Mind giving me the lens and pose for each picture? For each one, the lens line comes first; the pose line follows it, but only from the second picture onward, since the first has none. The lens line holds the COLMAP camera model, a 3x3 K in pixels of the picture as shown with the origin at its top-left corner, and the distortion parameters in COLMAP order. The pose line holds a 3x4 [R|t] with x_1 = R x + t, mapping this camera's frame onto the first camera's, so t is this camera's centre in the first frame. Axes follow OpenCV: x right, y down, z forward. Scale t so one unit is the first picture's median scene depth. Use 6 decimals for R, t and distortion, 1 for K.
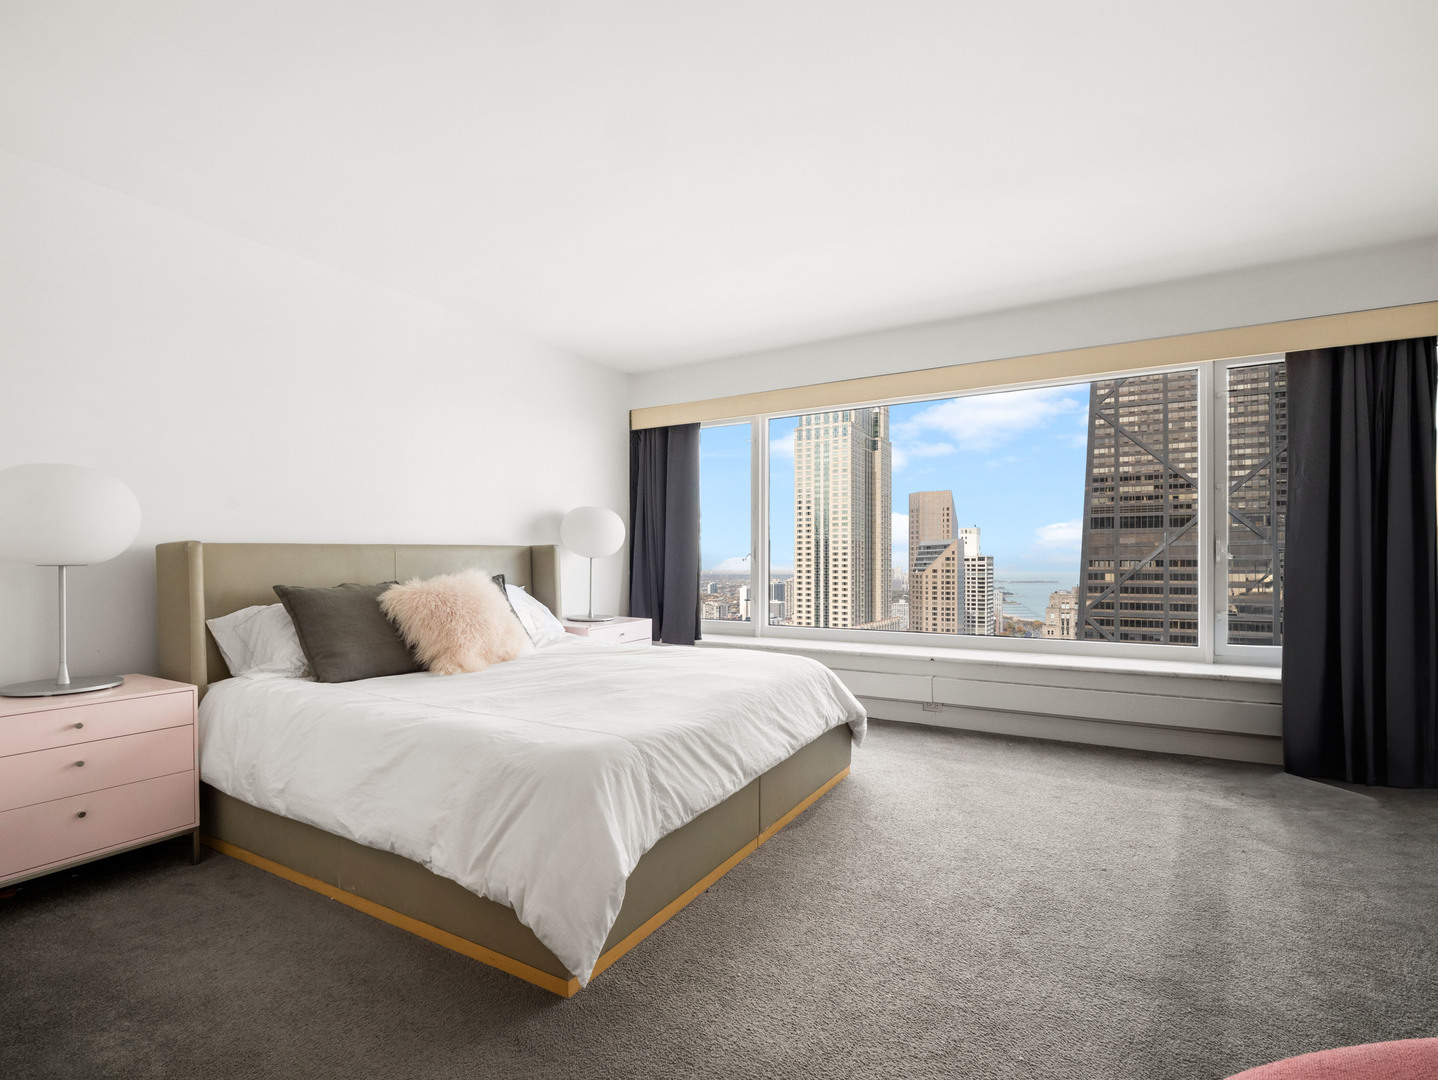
lens RADIAL K [[709.8, 0, 721.2], [0, 709.8, 548.6], [0, 0, 1]] dist [-0.010564, -0.000508]
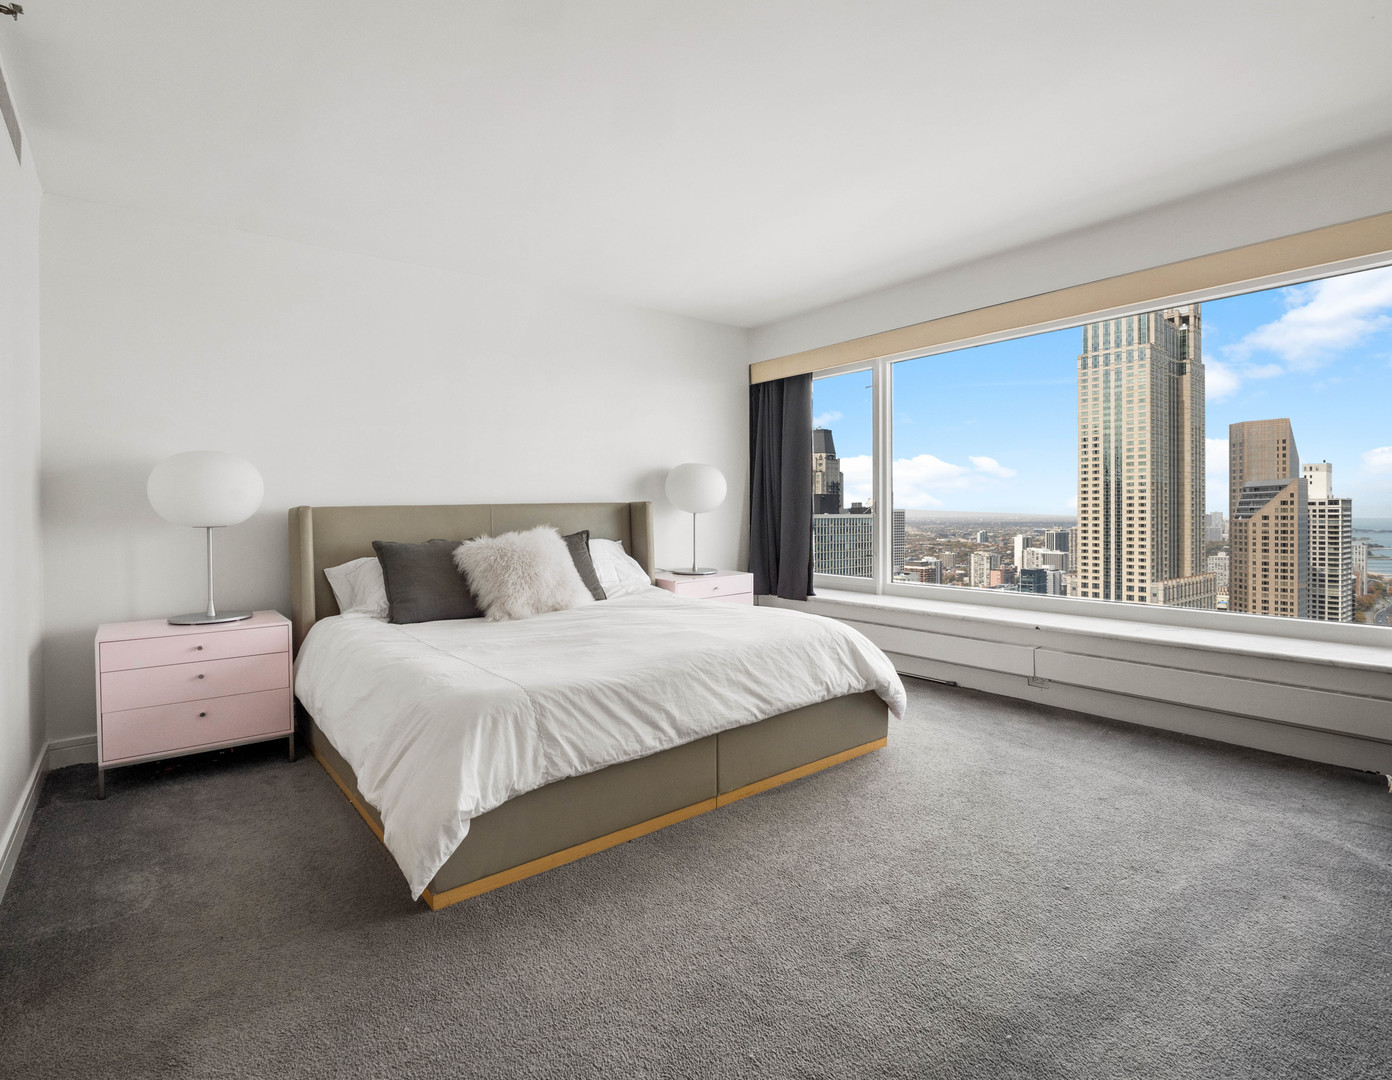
lens RADIAL K [[720.3, 0, 697.6], [0, 720.3, 504.7], [0, 0, 1]] dist [-0.006283, -0.001883]
pose [[0.939253, -0.009460, -0.343094, 0.325245], [0.013192, 0.999876, 0.008546, -0.014162], [0.342971, -0.012553, 0.939262, 0.033768]]
